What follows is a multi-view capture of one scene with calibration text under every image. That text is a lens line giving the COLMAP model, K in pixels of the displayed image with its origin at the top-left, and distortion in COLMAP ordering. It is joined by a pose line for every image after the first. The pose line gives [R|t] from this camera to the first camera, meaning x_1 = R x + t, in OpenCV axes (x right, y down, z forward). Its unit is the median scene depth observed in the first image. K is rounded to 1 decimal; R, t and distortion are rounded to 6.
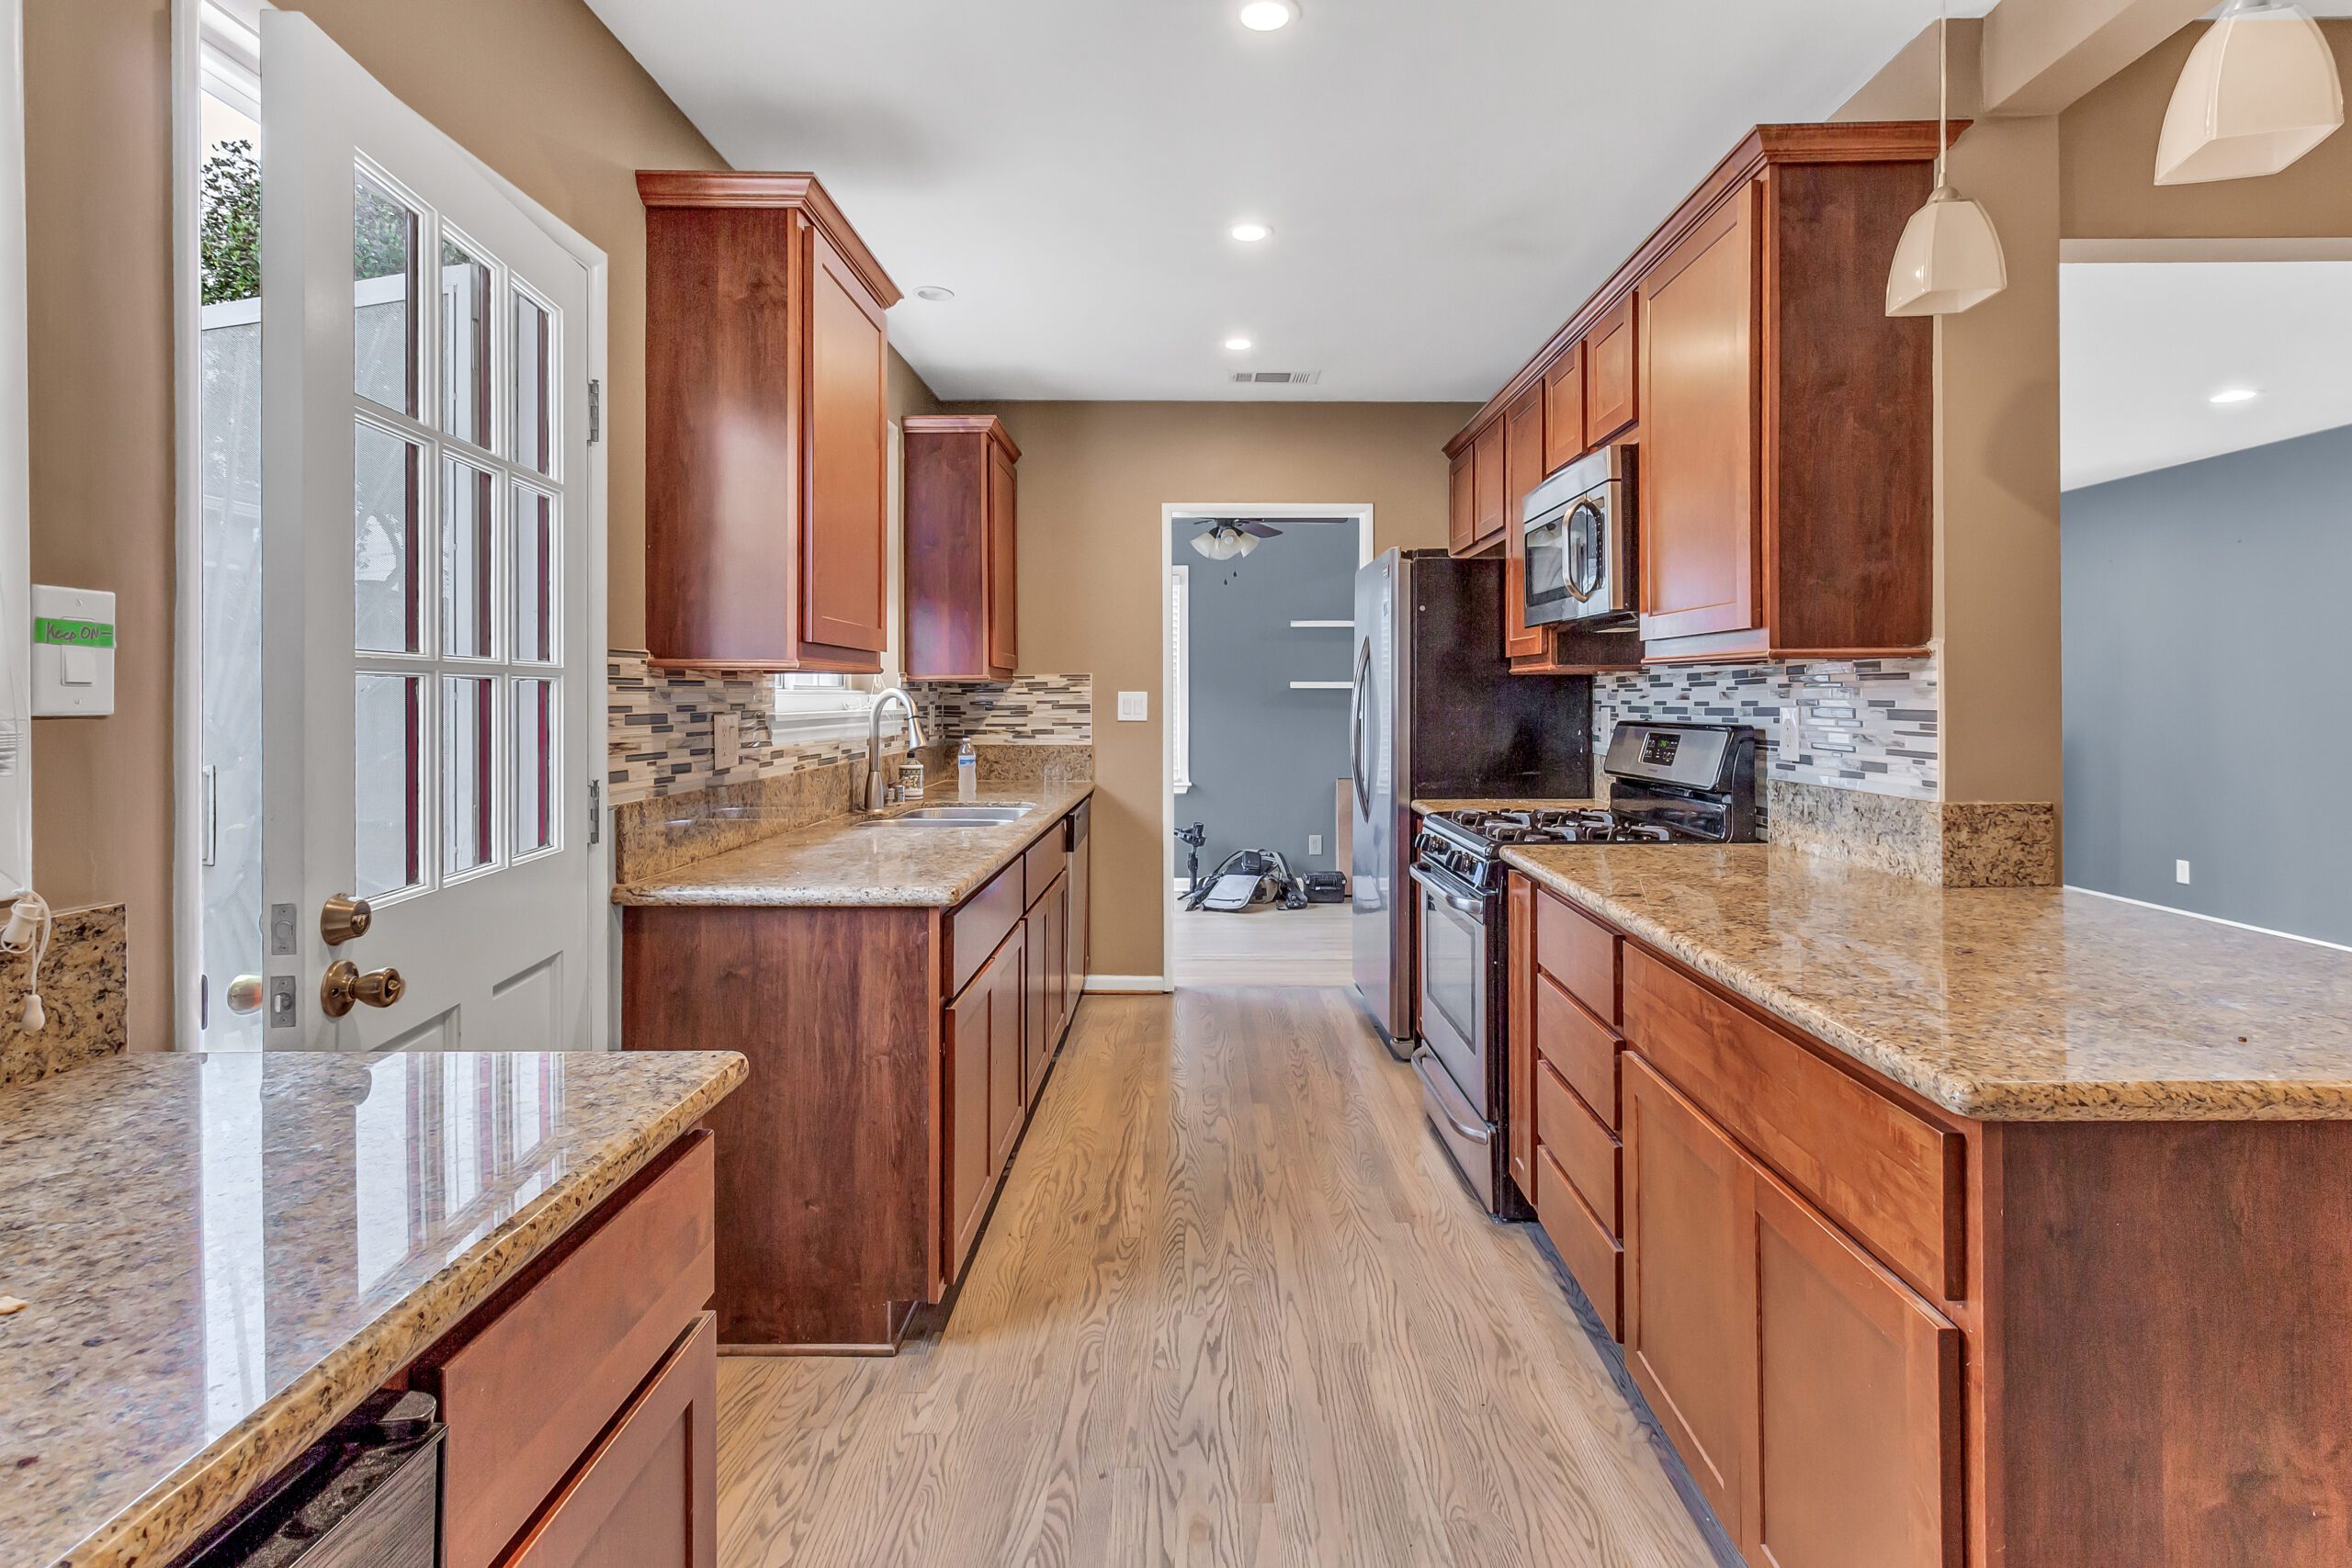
lens RADIAL K [[1148.3, 0, 1182.7], [0, 1148.3, 702.8], [0, 0, 1]] dist [0.000413, -0.000037]
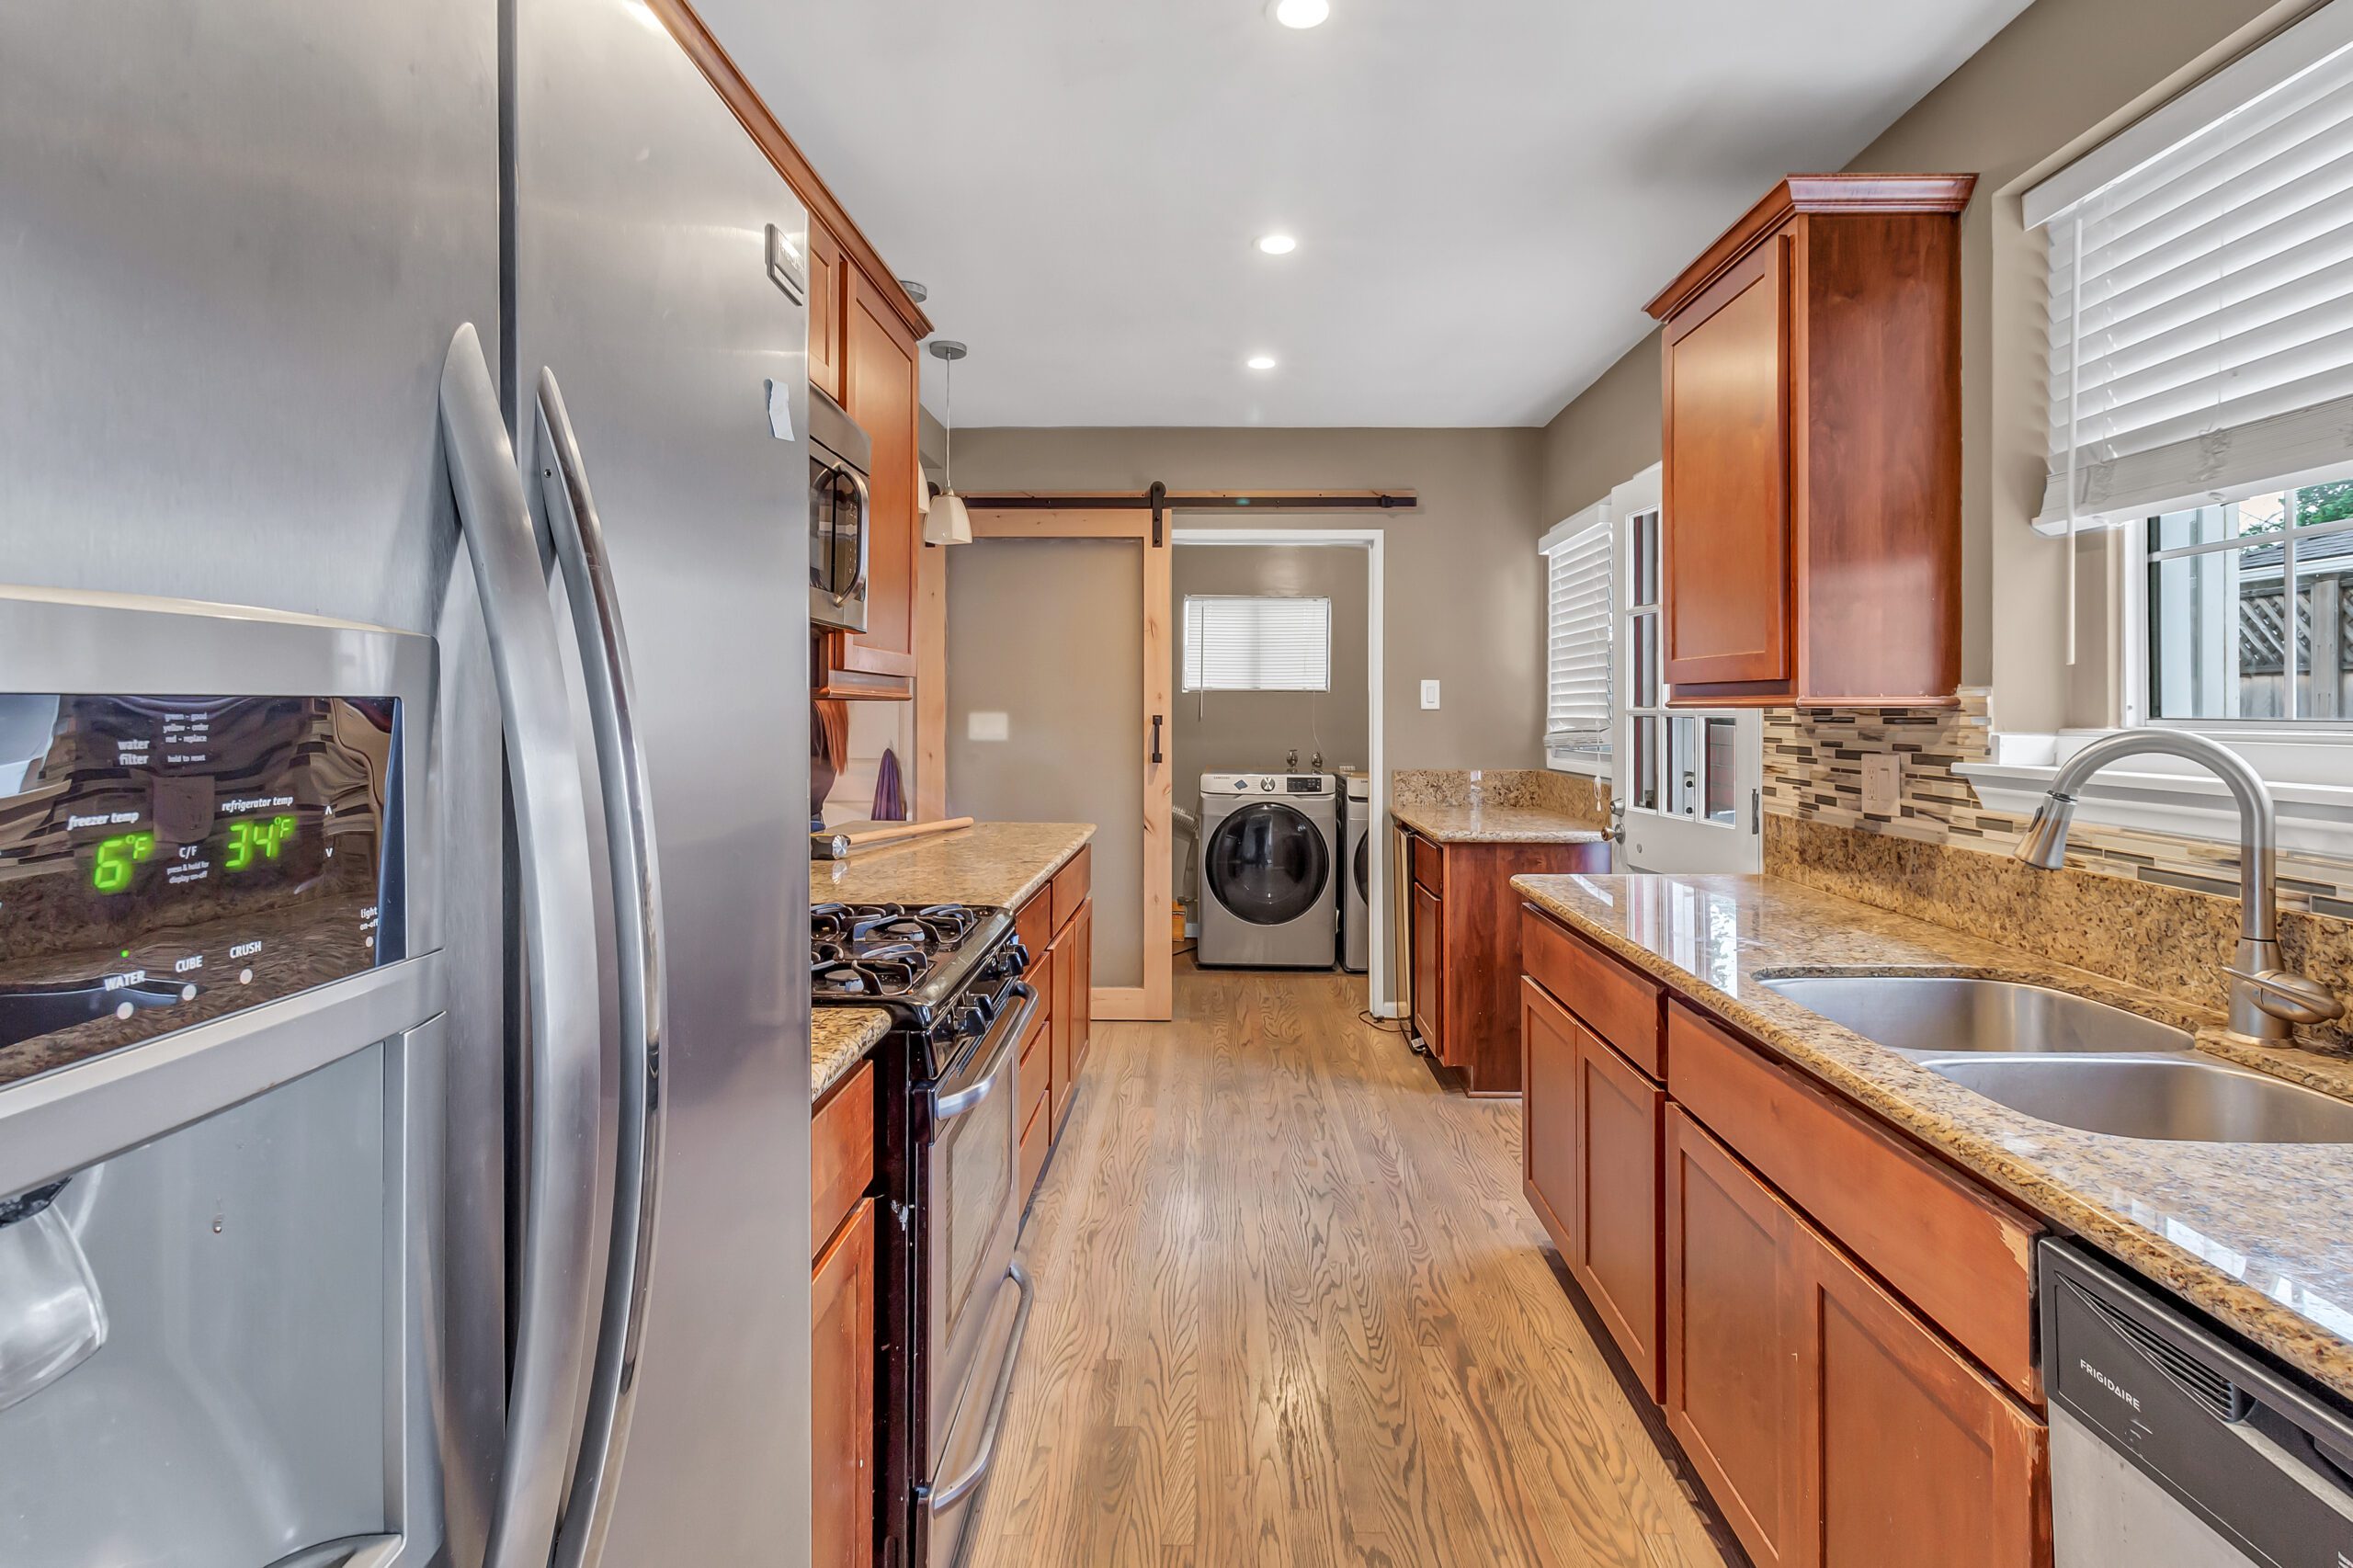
lens RADIAL K [[1148.9, 0, 1183.2], [0, 1148.9, 702.7], [0, 0, 1]] dist [0.000413, -0.000037]
pose [[-0.999954, -0.001065, 0.009551, 0.153208], [-0.001061, 0.999999, 0.000457, -0.033679], [-0.009551, 0.000446, -0.999954, 2.115681]]
